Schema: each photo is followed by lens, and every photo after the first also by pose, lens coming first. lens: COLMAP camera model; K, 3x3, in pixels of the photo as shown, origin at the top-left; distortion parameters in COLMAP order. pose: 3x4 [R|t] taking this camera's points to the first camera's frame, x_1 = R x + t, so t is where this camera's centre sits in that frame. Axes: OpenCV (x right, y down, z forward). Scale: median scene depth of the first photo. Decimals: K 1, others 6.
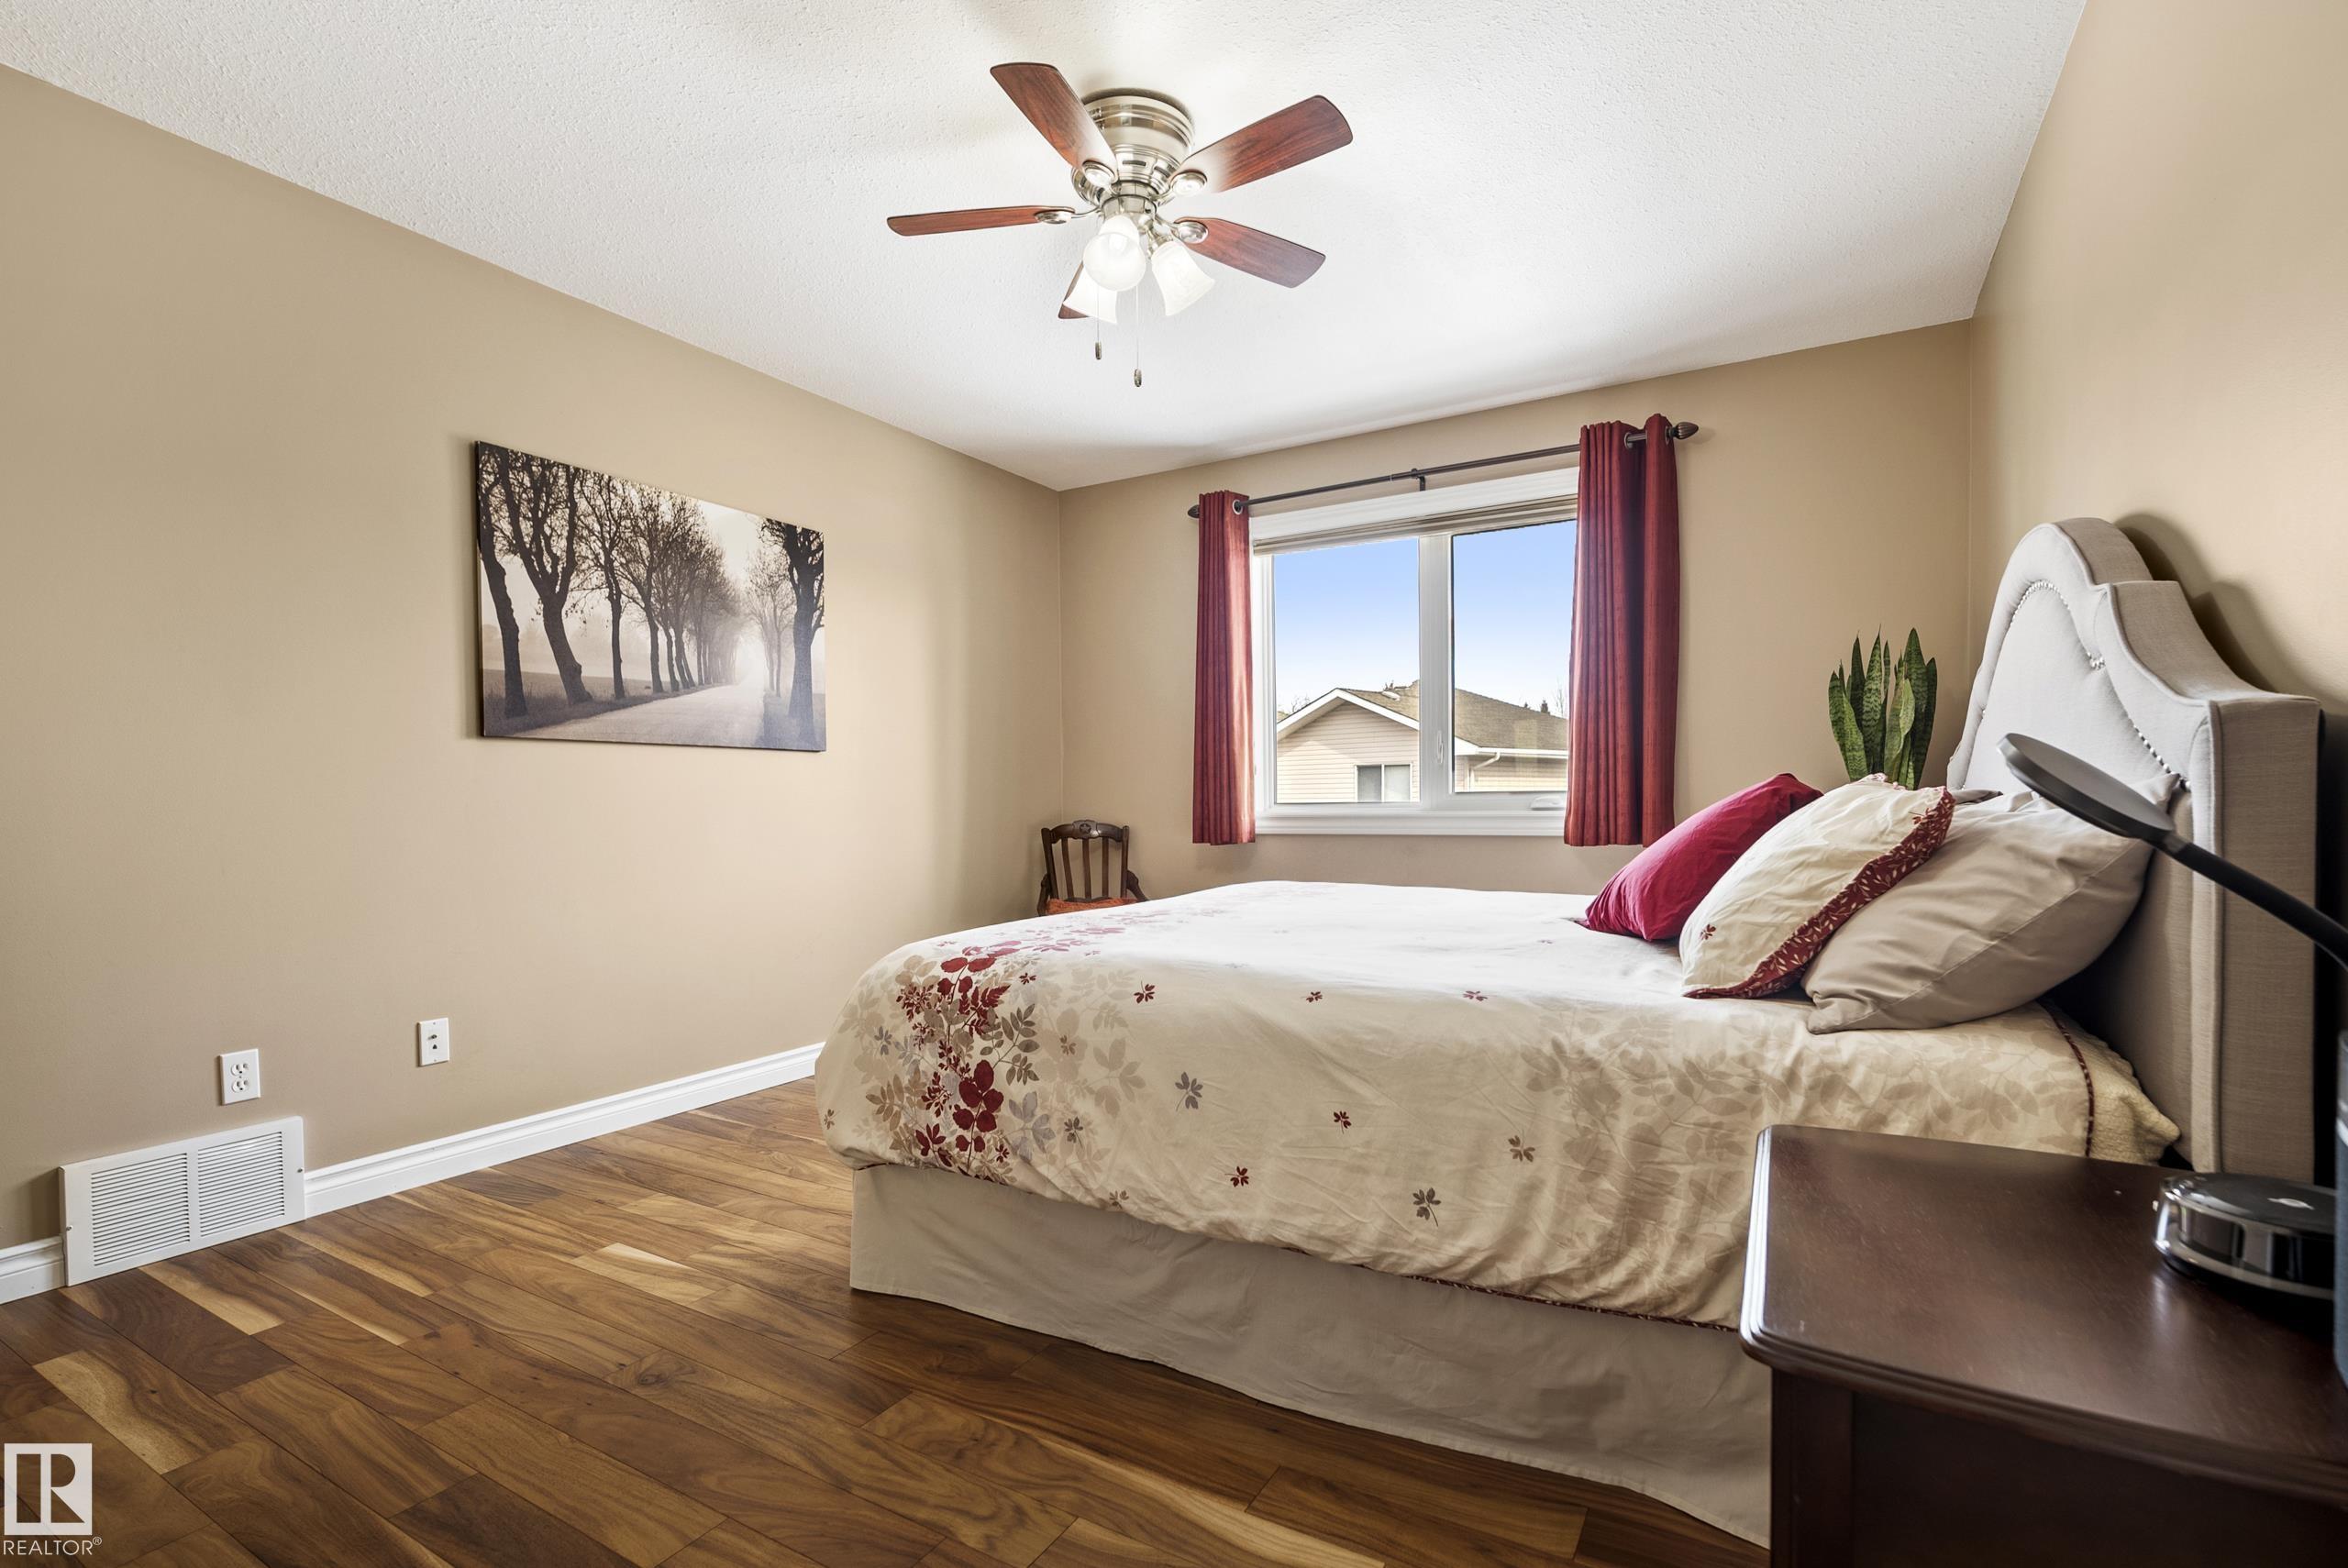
lens RADIAL K [[1045.7, 0, 1102.1], [0, 1045.7, 817.6], [0, 0, 1]] dist [-0.011539, 0.002151]
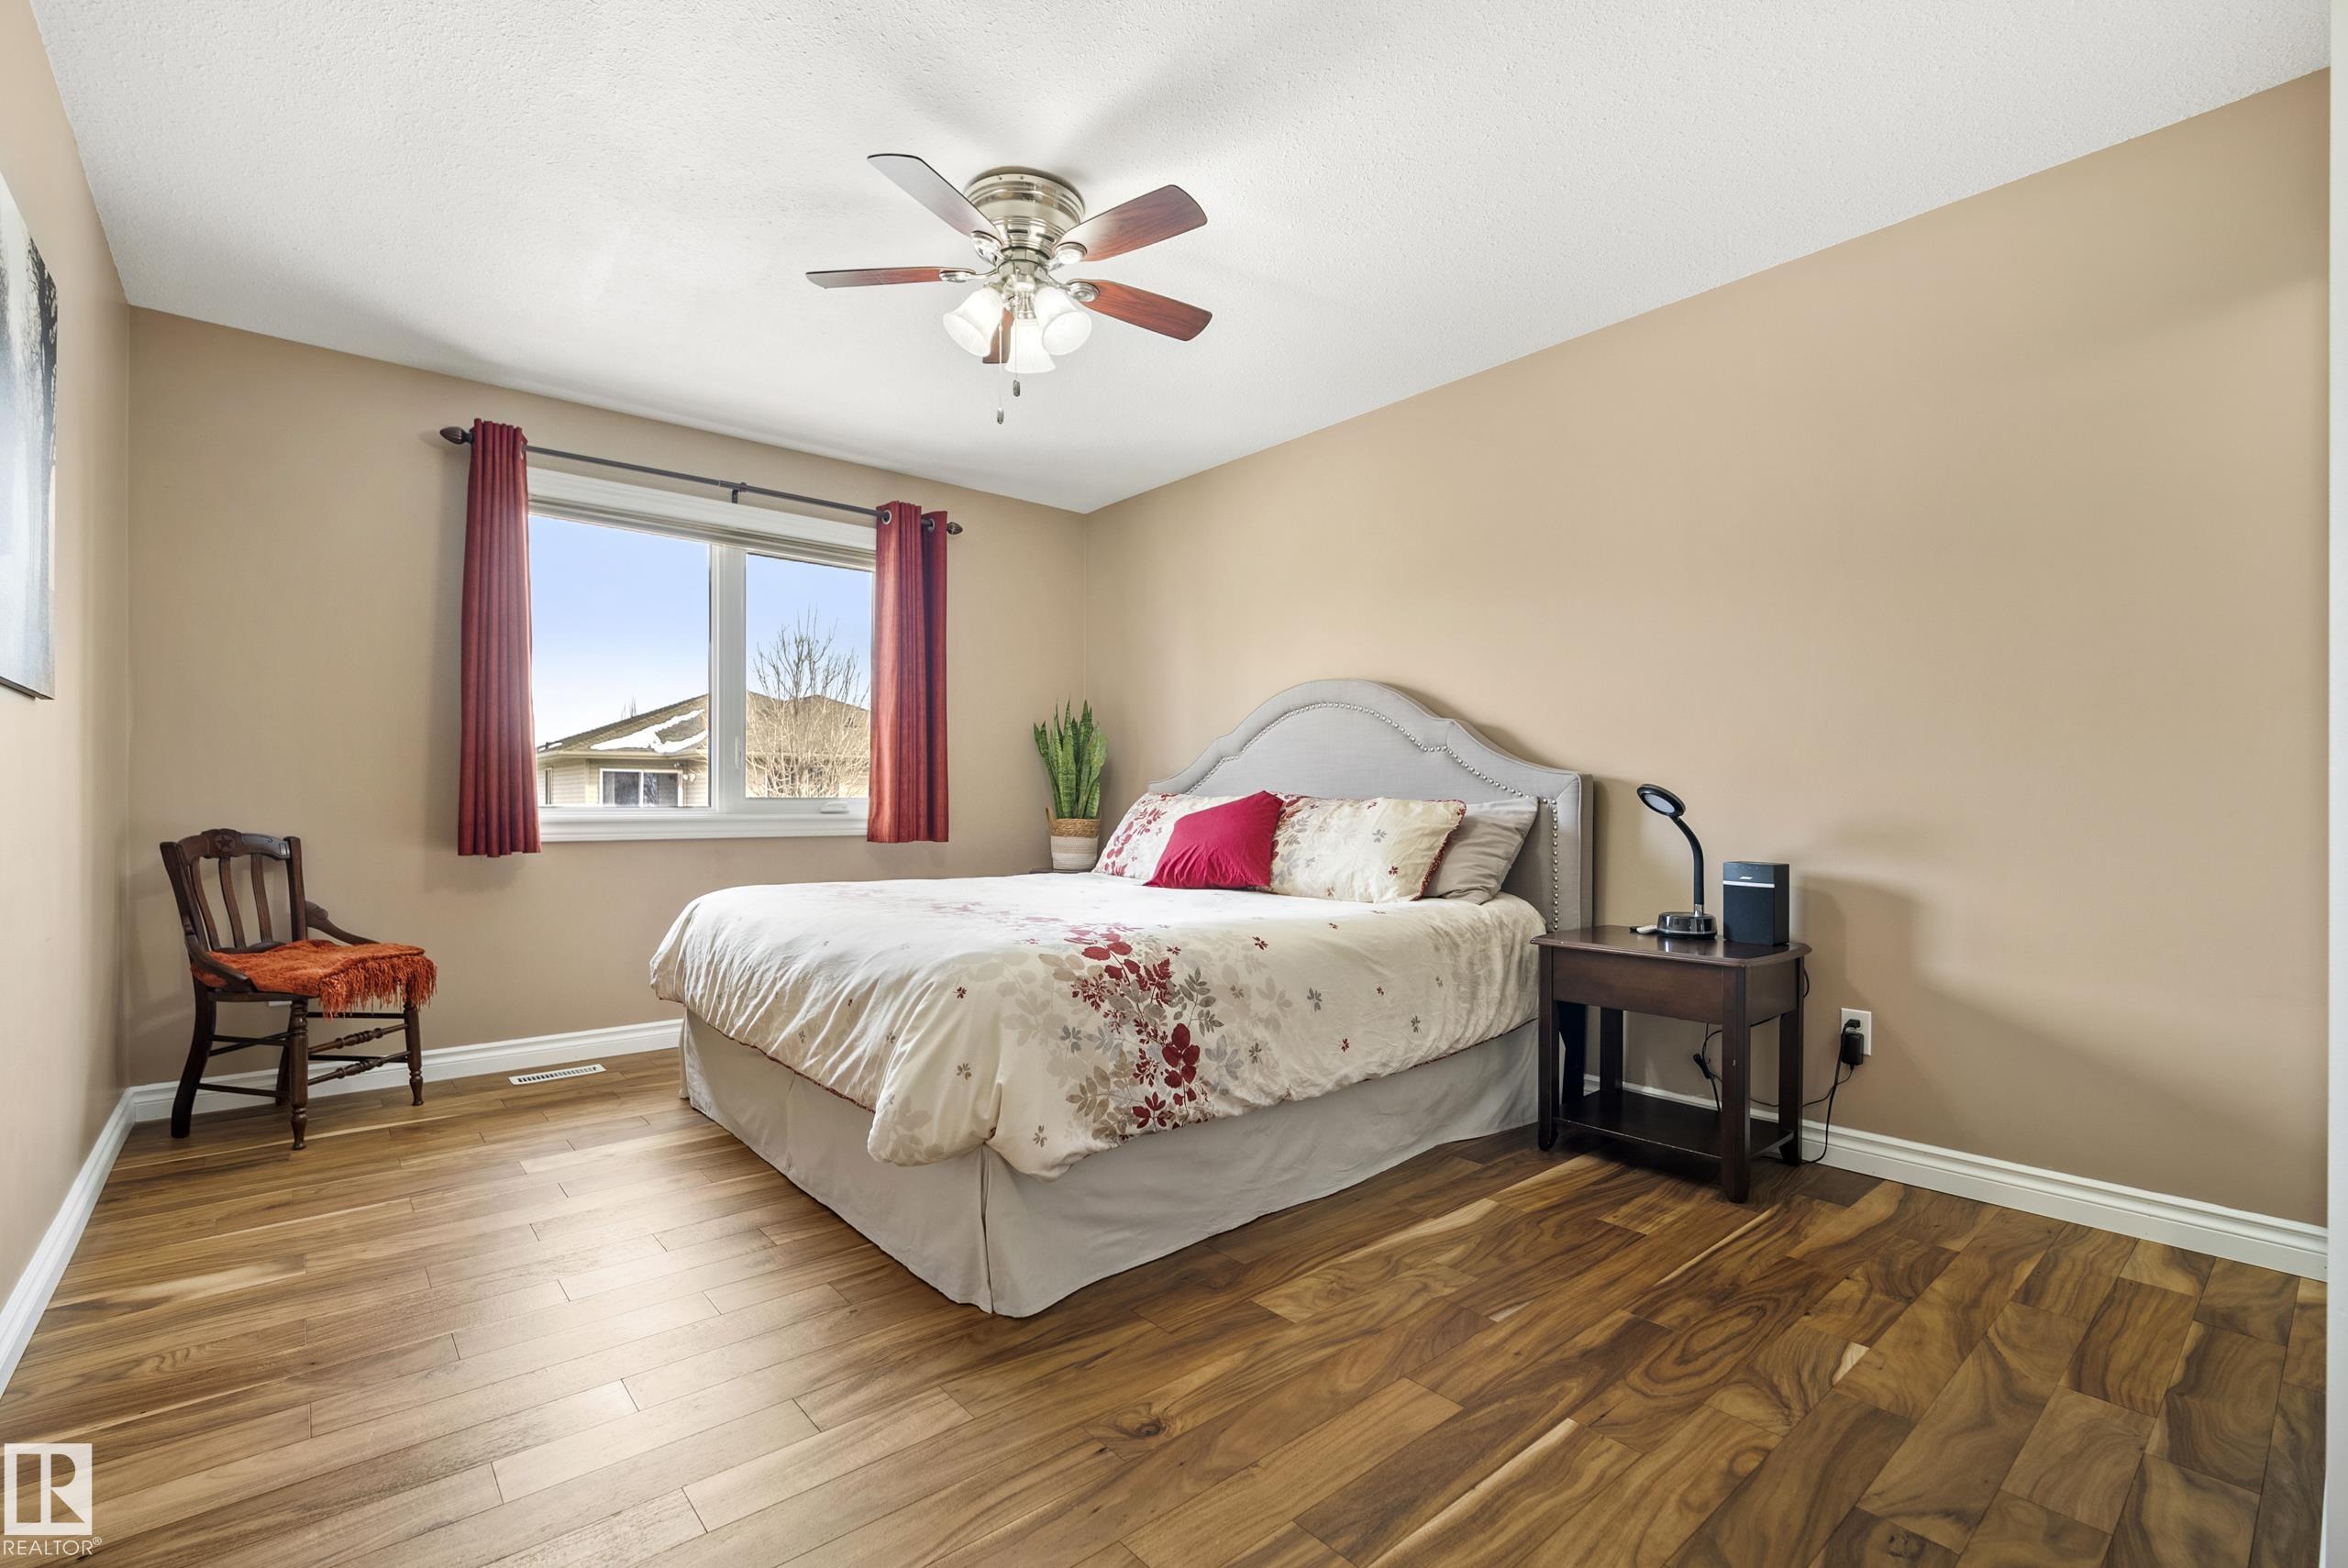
lens RADIAL K [[1045.7, 0, 1164.3], [0, 1045.7, 788.3], [0, 0, 1]] dist [-0.011539, 0.002151]
pose [[0.324818, 0.024553, 0.945458, -1.228378], [0.009838, 0.999521, -0.029337, 0.004903], [-0.945725, 0.018830, 0.324421, 0.637847]]
